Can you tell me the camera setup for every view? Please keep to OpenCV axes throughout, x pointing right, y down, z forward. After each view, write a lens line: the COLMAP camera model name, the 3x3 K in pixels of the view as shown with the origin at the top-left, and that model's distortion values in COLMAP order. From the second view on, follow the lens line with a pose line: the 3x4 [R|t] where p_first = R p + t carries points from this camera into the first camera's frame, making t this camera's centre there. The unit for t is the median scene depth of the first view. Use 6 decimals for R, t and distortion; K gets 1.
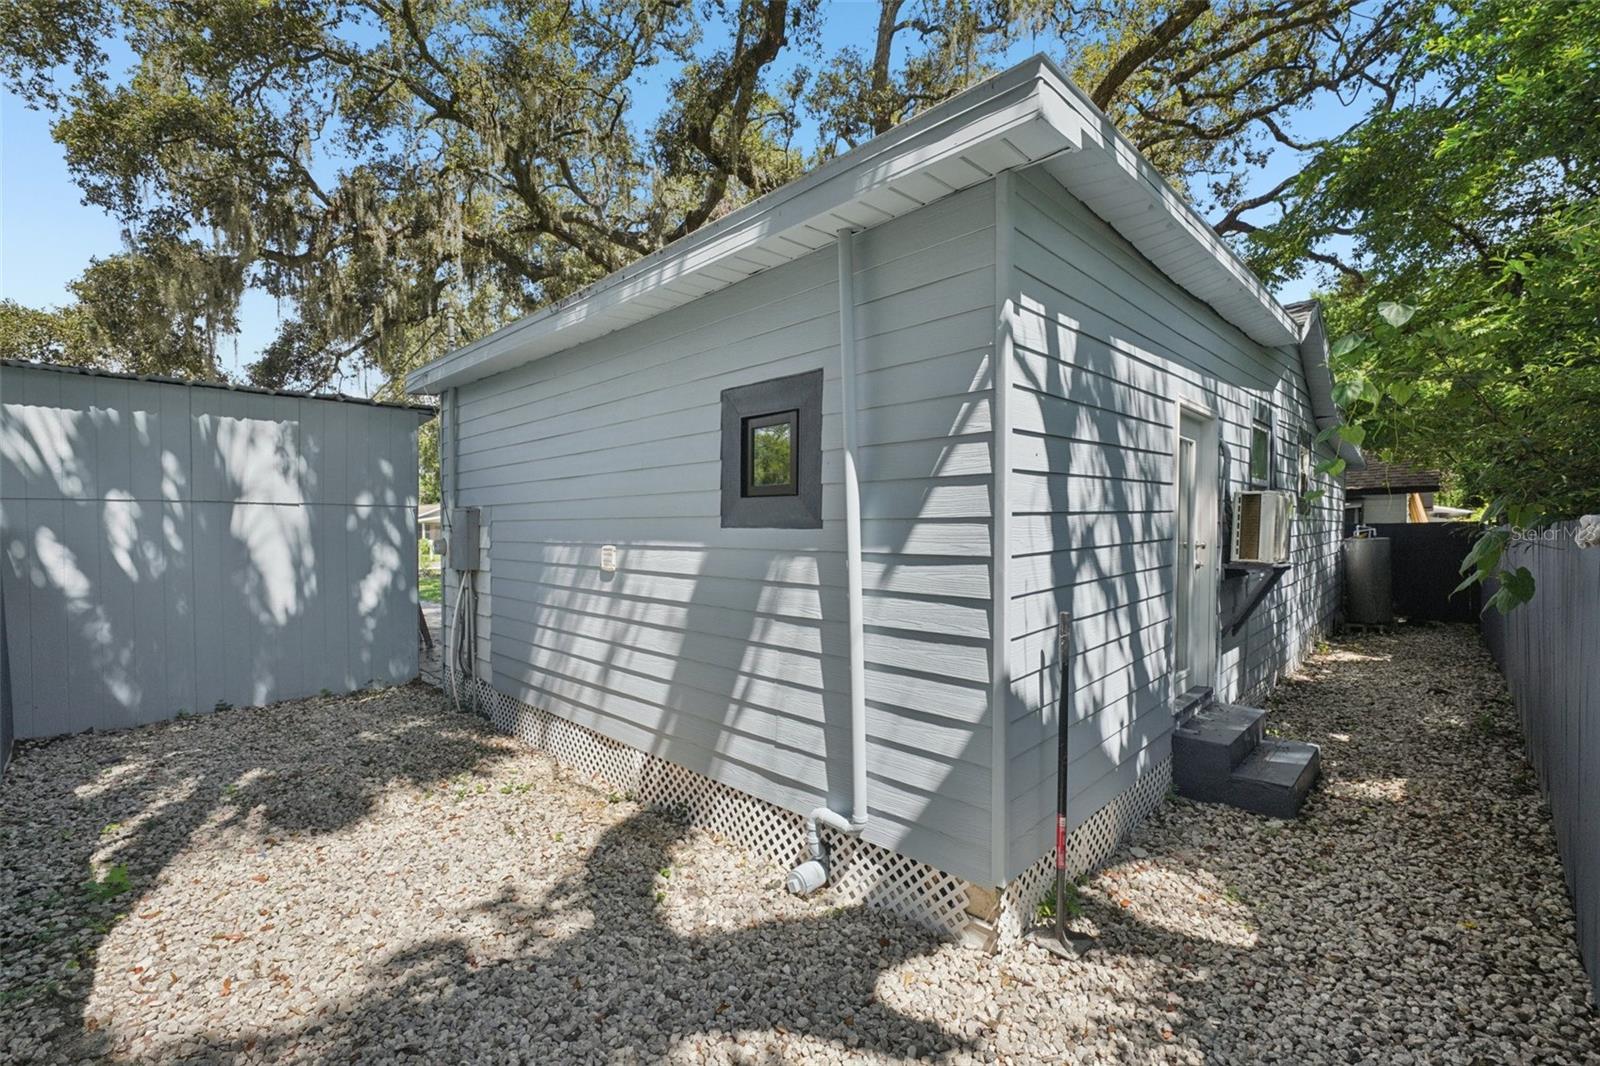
lens RADIAL K [[677.1, 0, 794.5], [0, 677.1, 537.7], [0, 0, 1]] dist [-0.000552, 0.004721]
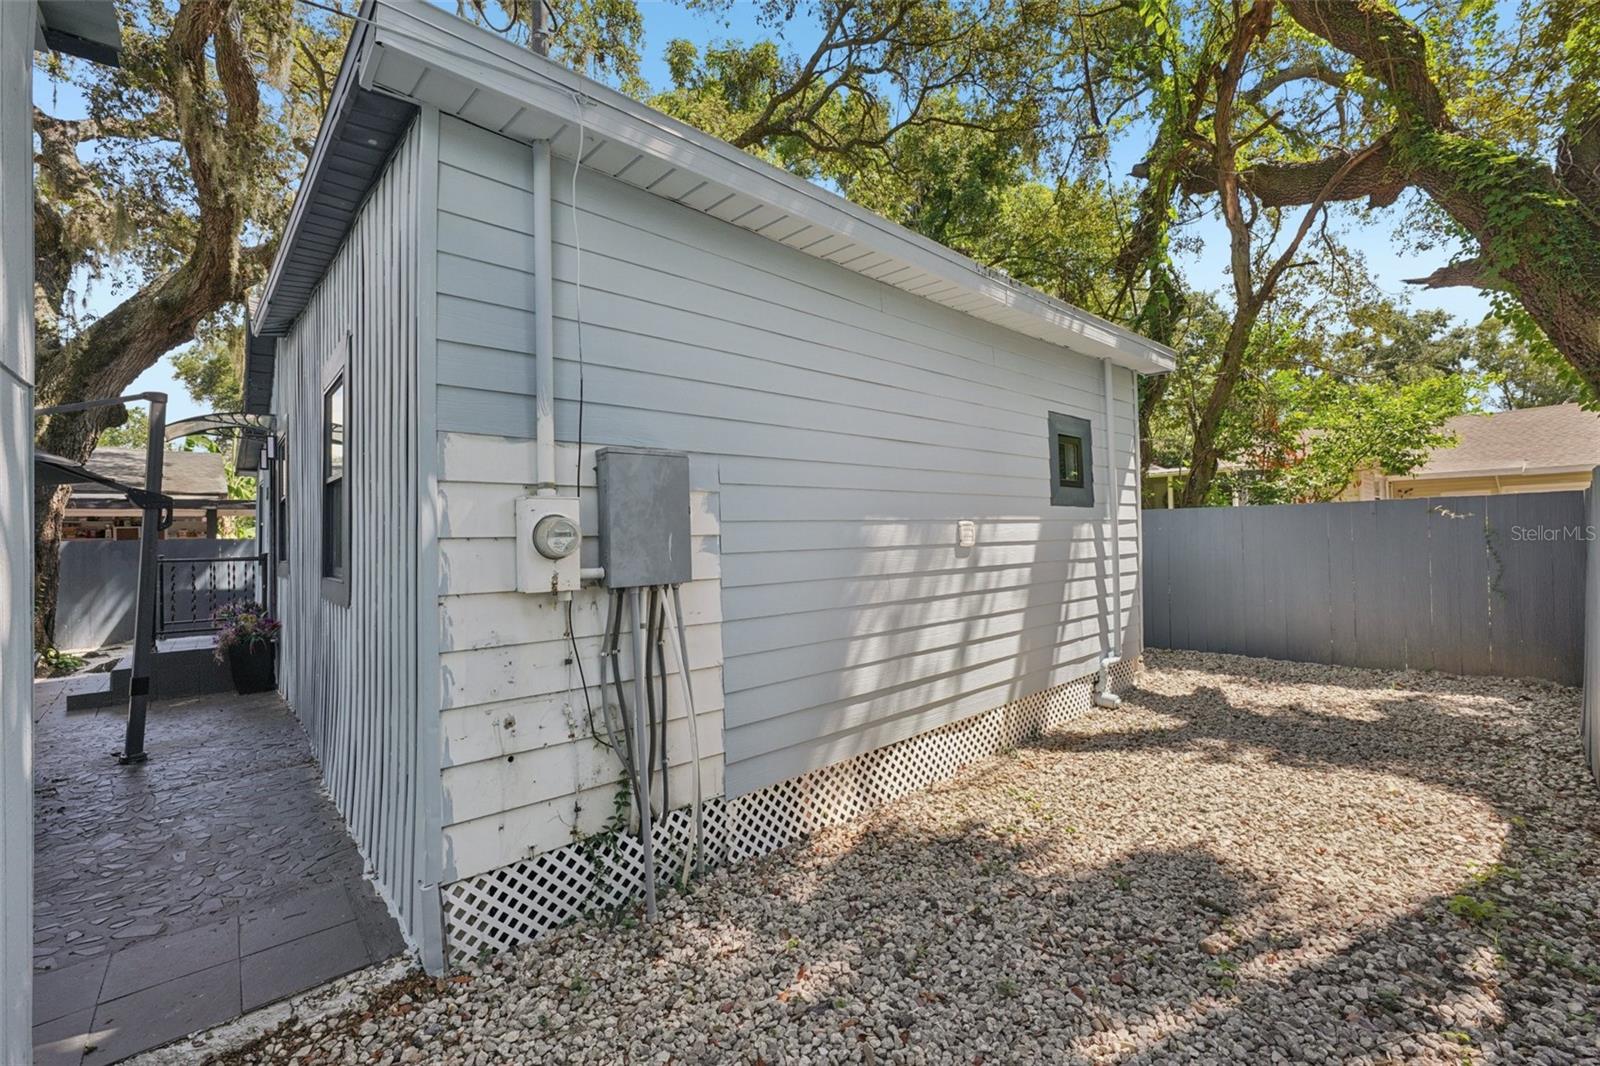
lens RADIAL K [[677.1, 0, 794.5], [0, 677.1, 537.7], [0, 0, 1]] dist [-0.000552, 0.004721]
pose [[0.040935, 0.004442, 0.999152, -0.954790], [0.041521, 0.999119, -0.006143, 0.023987], [-0.998299, 0.041737, 0.040715, 0.907522]]
